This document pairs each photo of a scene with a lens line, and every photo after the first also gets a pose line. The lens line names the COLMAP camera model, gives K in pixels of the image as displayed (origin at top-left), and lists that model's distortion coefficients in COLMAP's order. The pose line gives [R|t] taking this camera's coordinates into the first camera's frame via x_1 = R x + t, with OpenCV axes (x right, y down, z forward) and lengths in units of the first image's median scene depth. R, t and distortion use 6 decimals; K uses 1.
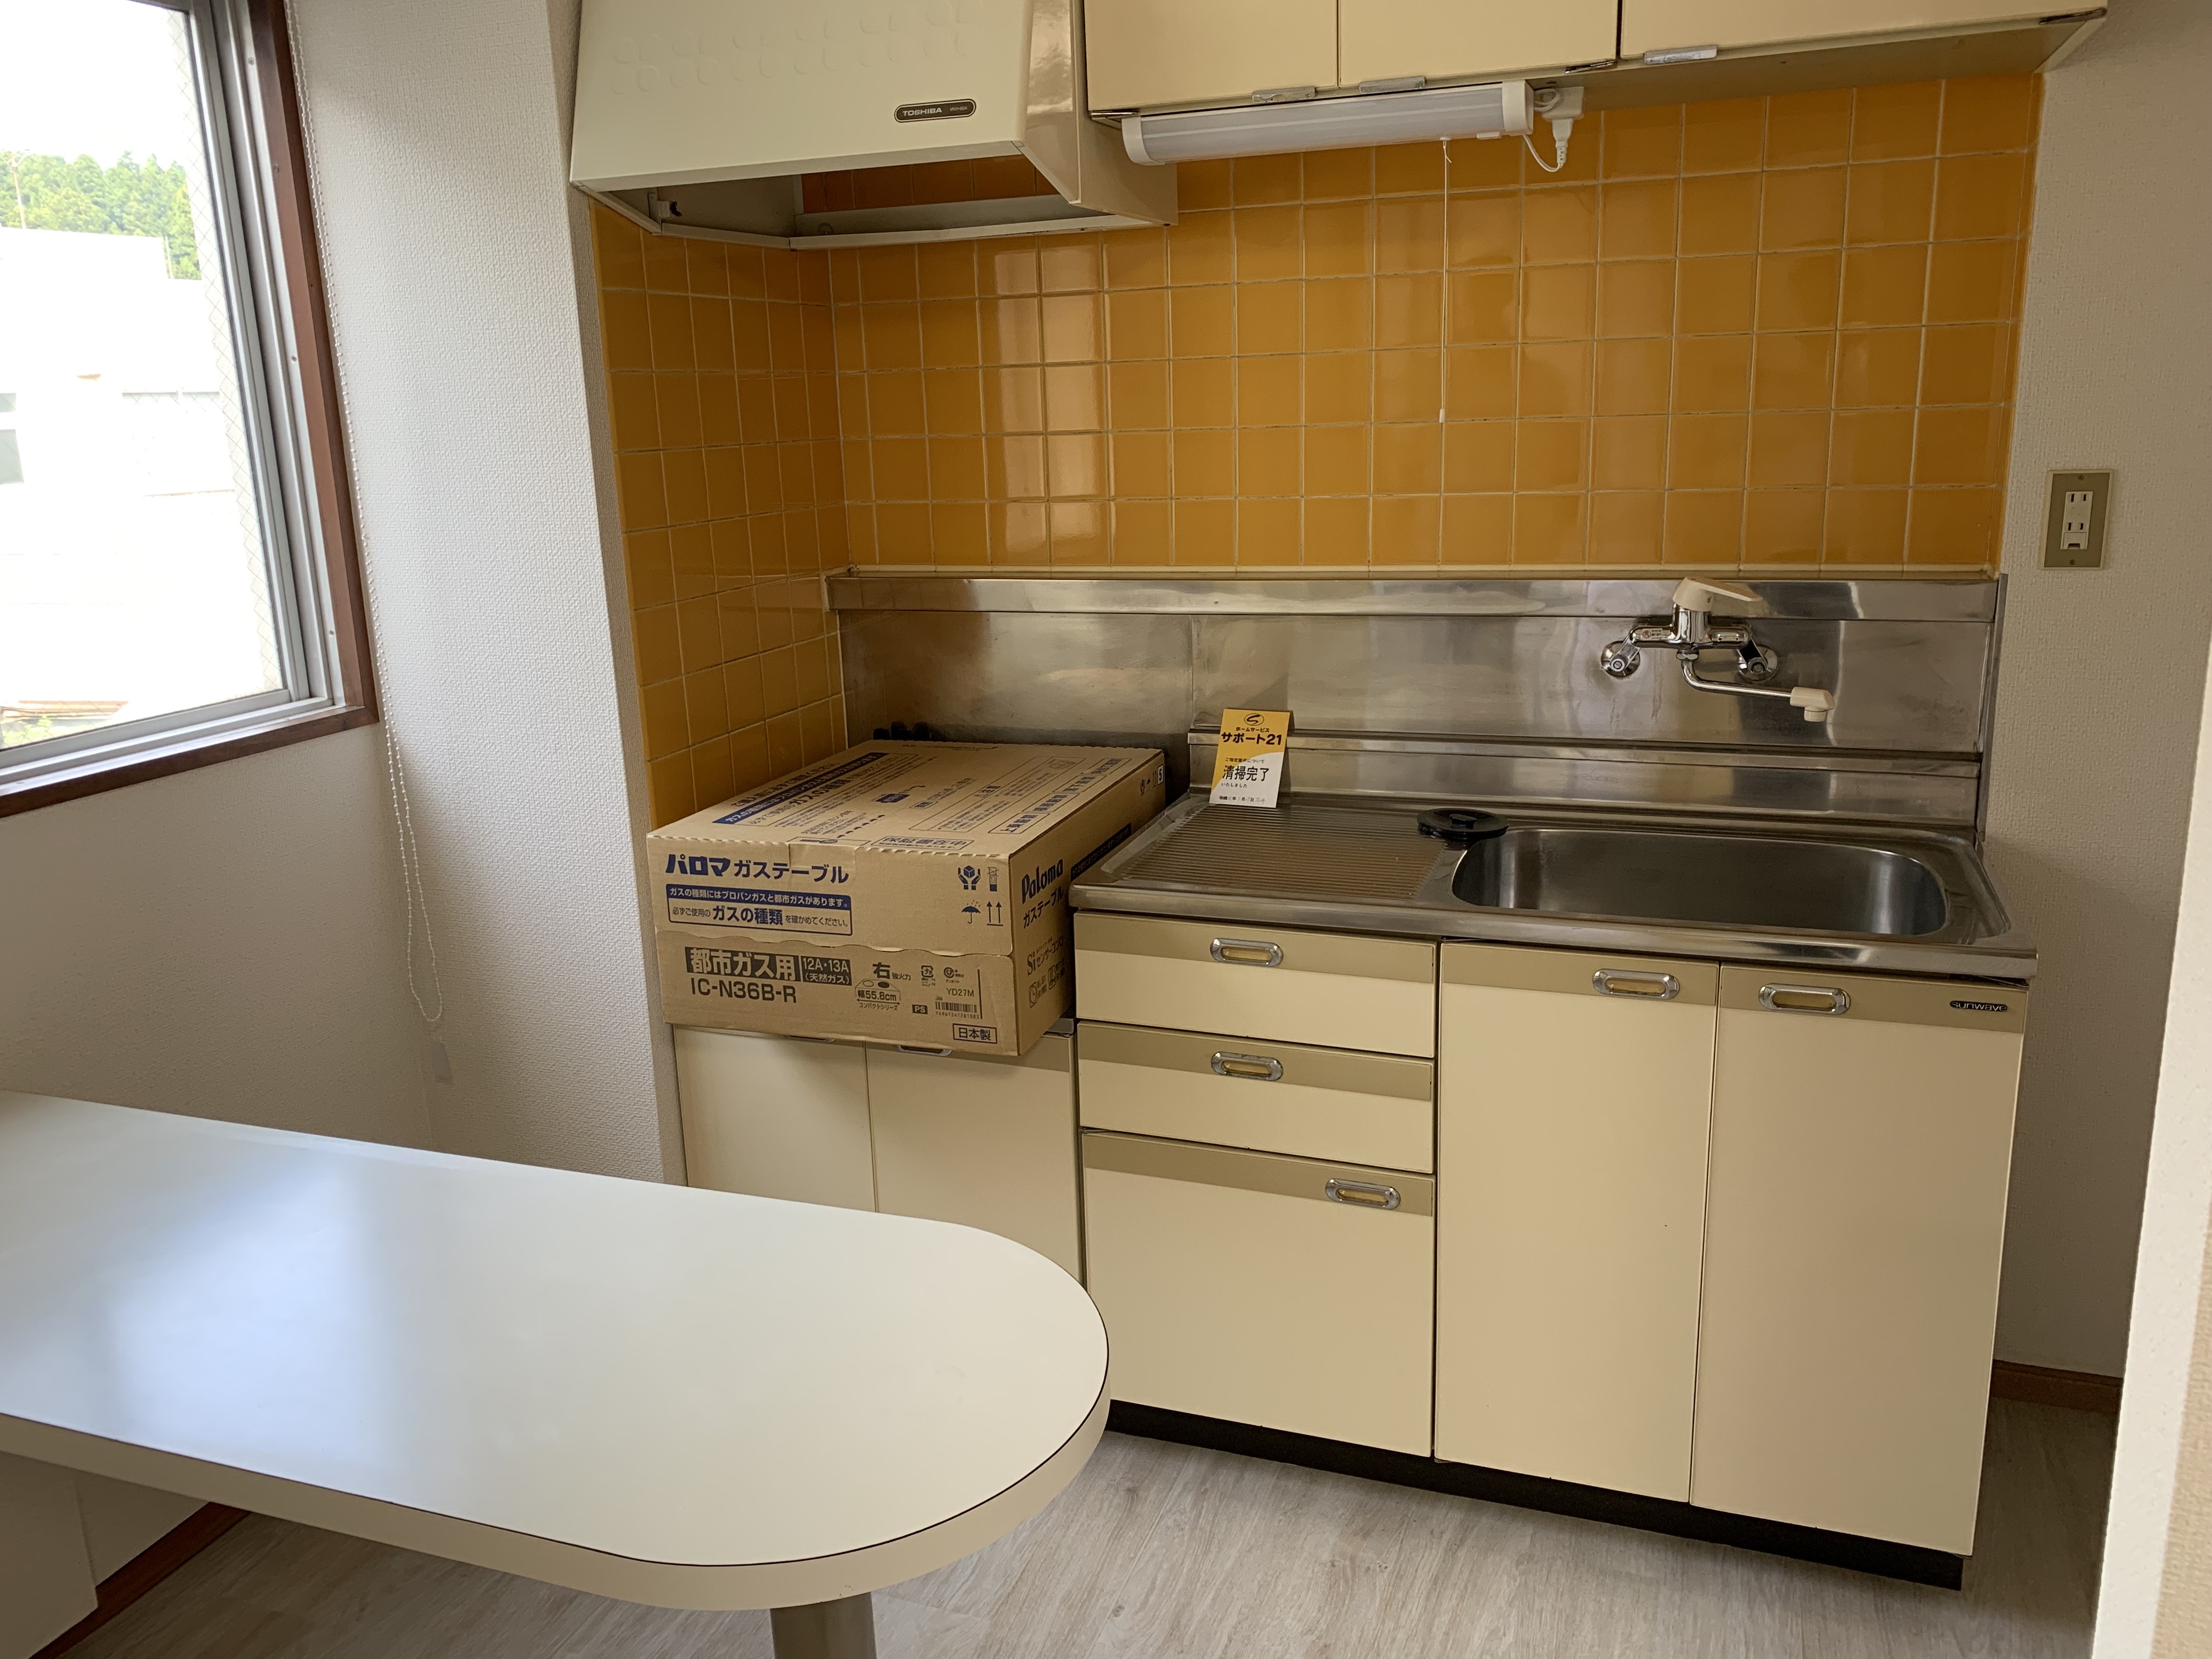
lens RADIAL K [[1678.7, 0, 1106.0], [0, 1678.7, 829.5], [0, 0, 1]] dist [0.009377, 0.000996]
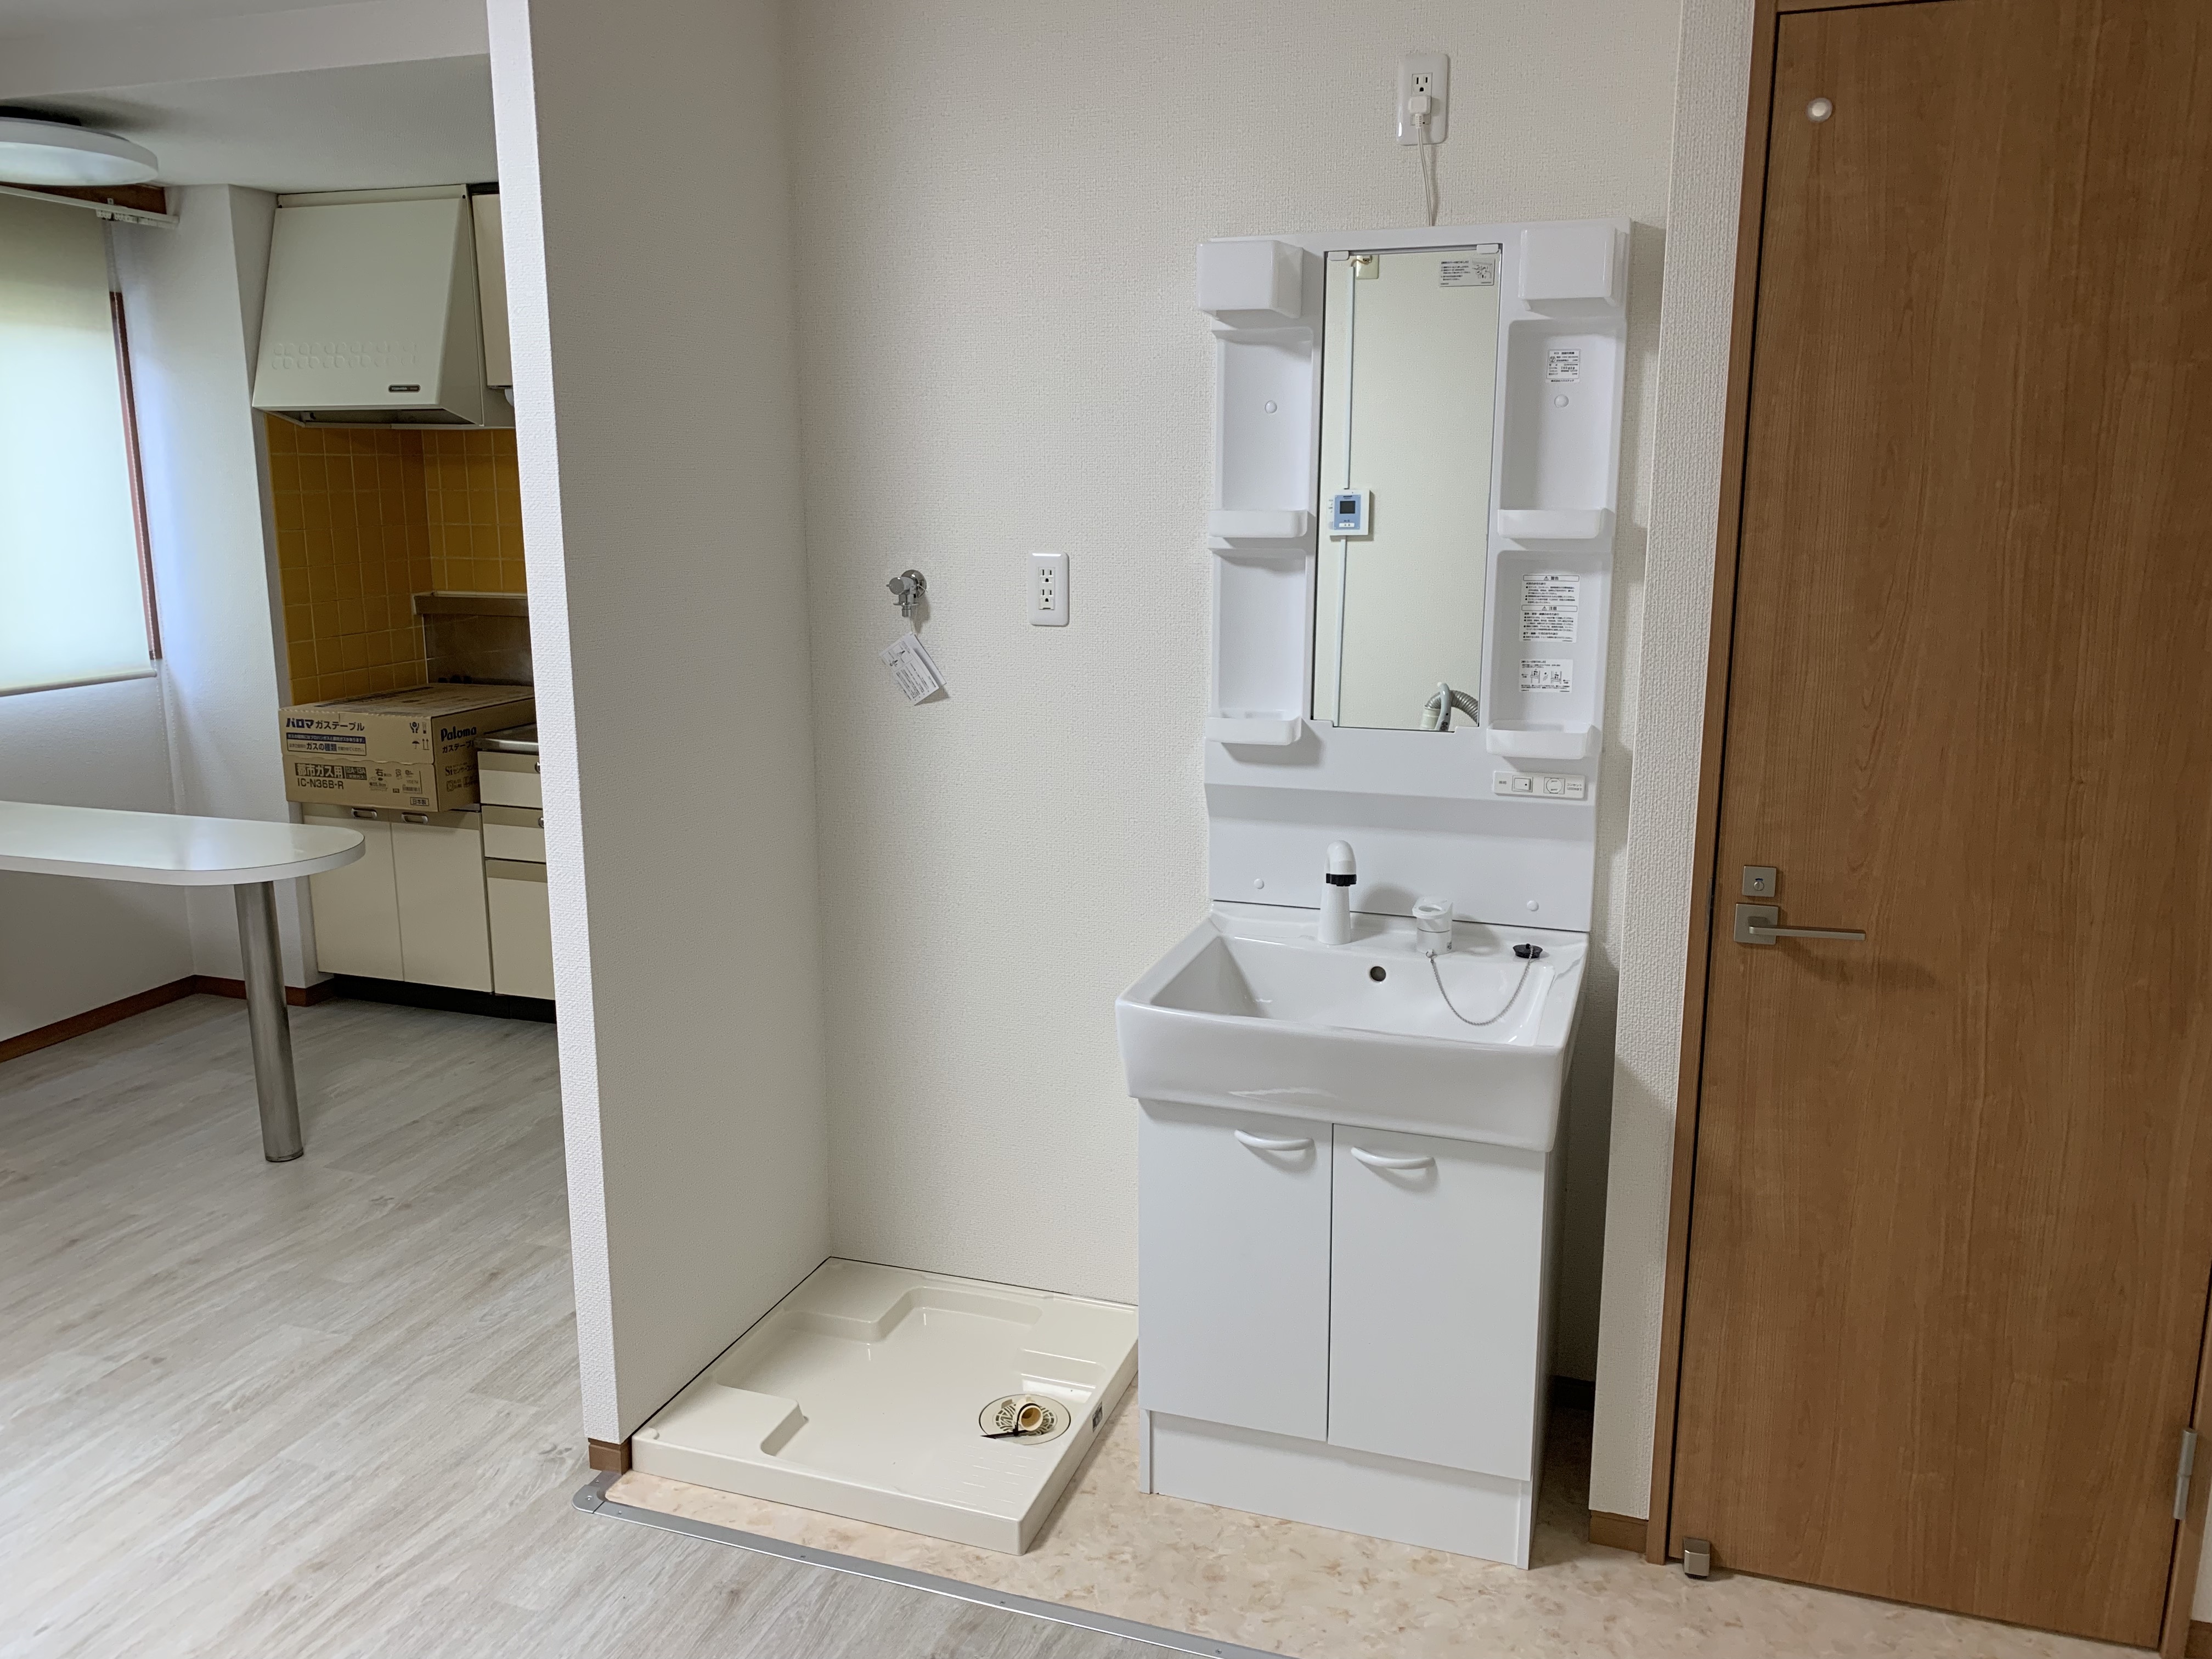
lens RADIAL K [[1713.4, 0, 1106.0], [0, 1713.4, 829.5], [0, 0, 1]] dist [-0.006239, -0.000613]
pose [[0.999462, 0.029237, 0.014838, 0.758257], [-0.028589, 0.998703, -0.042130, 0.219967], [-0.016050, 0.041683, 0.999002, -1.193074]]
